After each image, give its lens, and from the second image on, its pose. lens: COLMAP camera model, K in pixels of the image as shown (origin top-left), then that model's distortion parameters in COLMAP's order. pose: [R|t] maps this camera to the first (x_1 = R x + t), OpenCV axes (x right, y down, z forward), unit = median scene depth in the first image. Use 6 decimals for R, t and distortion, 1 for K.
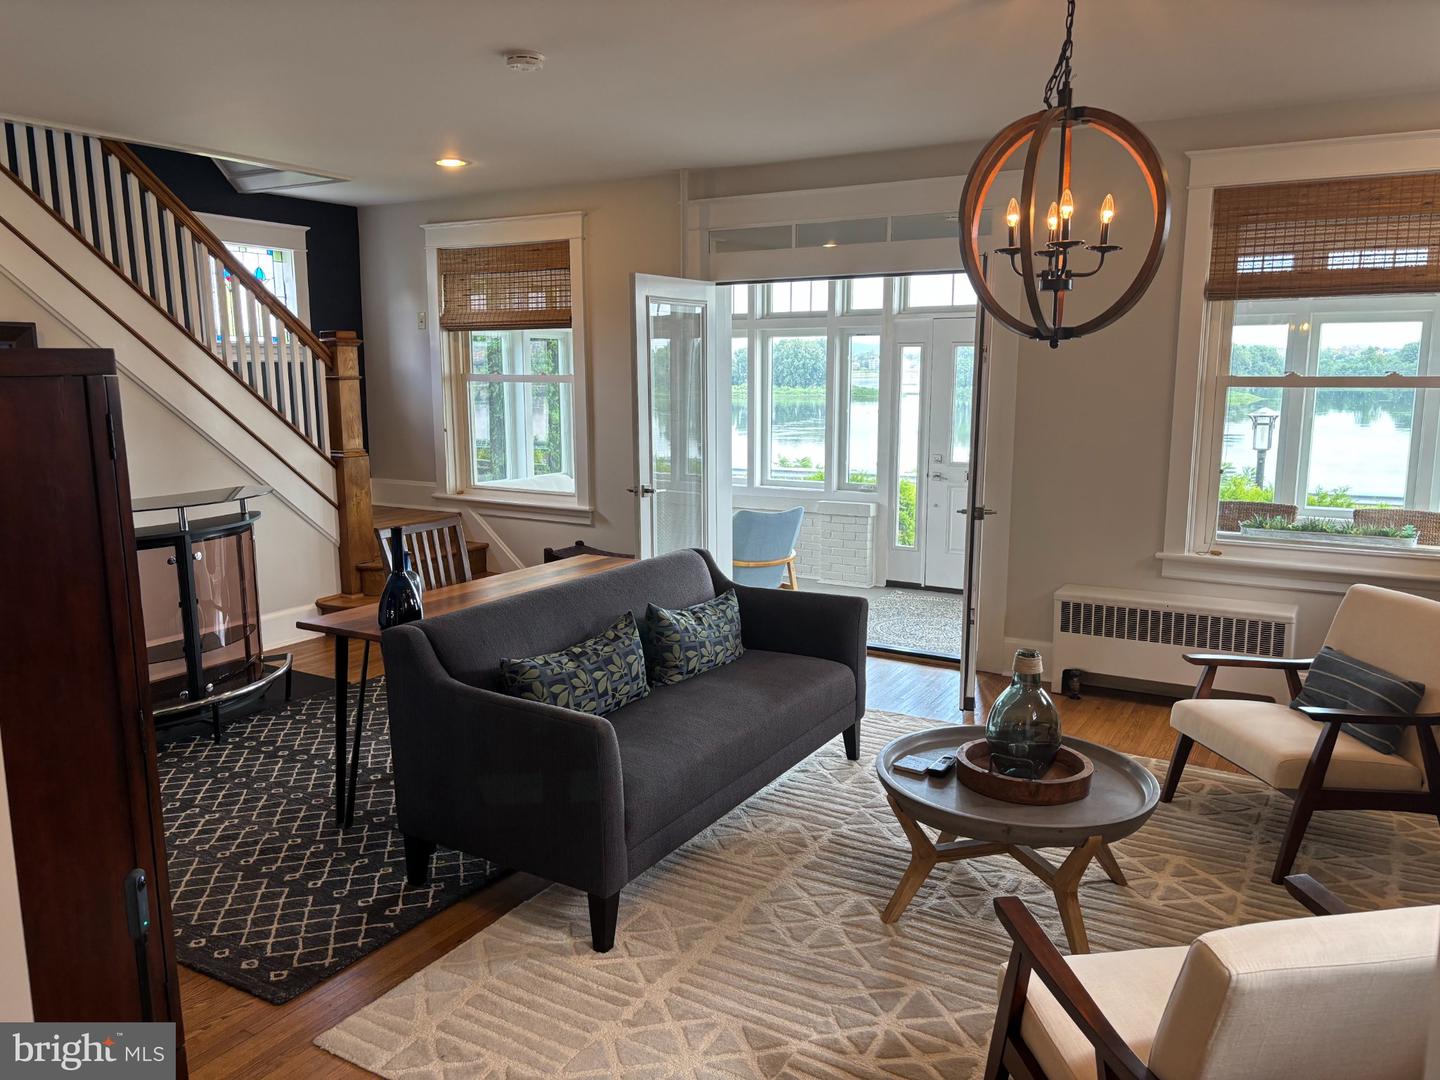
lens RADIAL K [[1077.0, 0, 720.0], [0, 1077.0, 540.0], [0, 0, 1]] dist [0.105165, -0.127745]
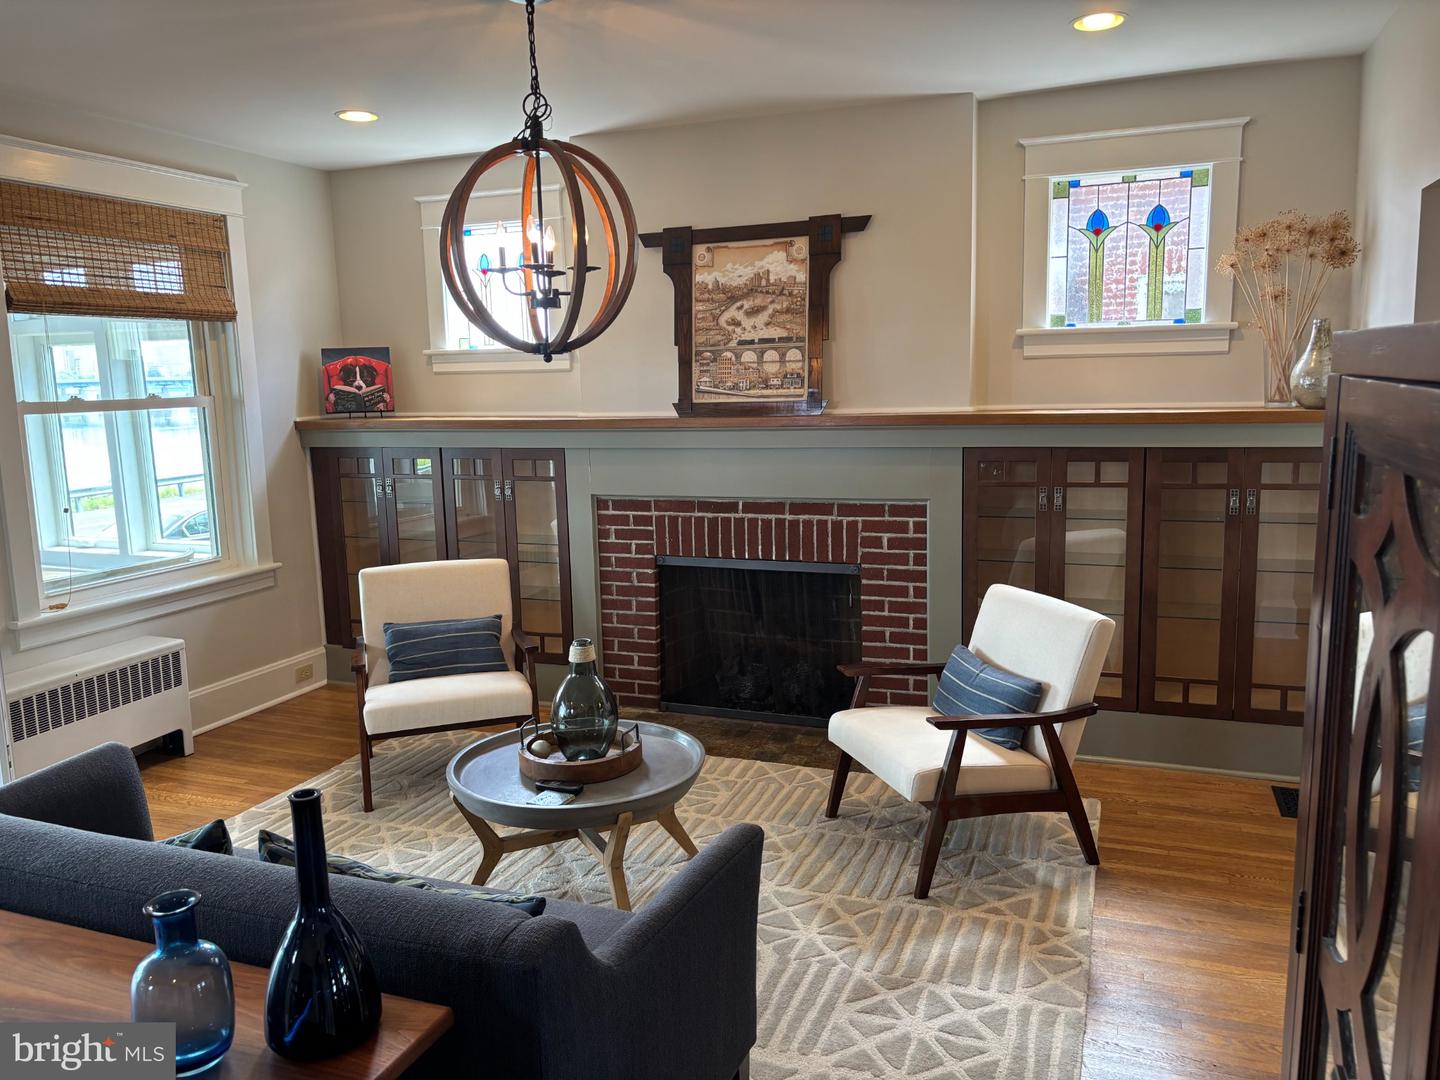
lens RADIAL K [[1077.0, 0, 720.0], [0, 1077.0, 540.0], [0, 0, 1]] dist [0.105165, -0.127745]
pose [[-0.144797, -0.139767, 0.979540, -0.511693], [0.176457, 0.970456, 0.164555, -0.097430], [-0.973600, 0.196674, -0.115856, 0.639465]]
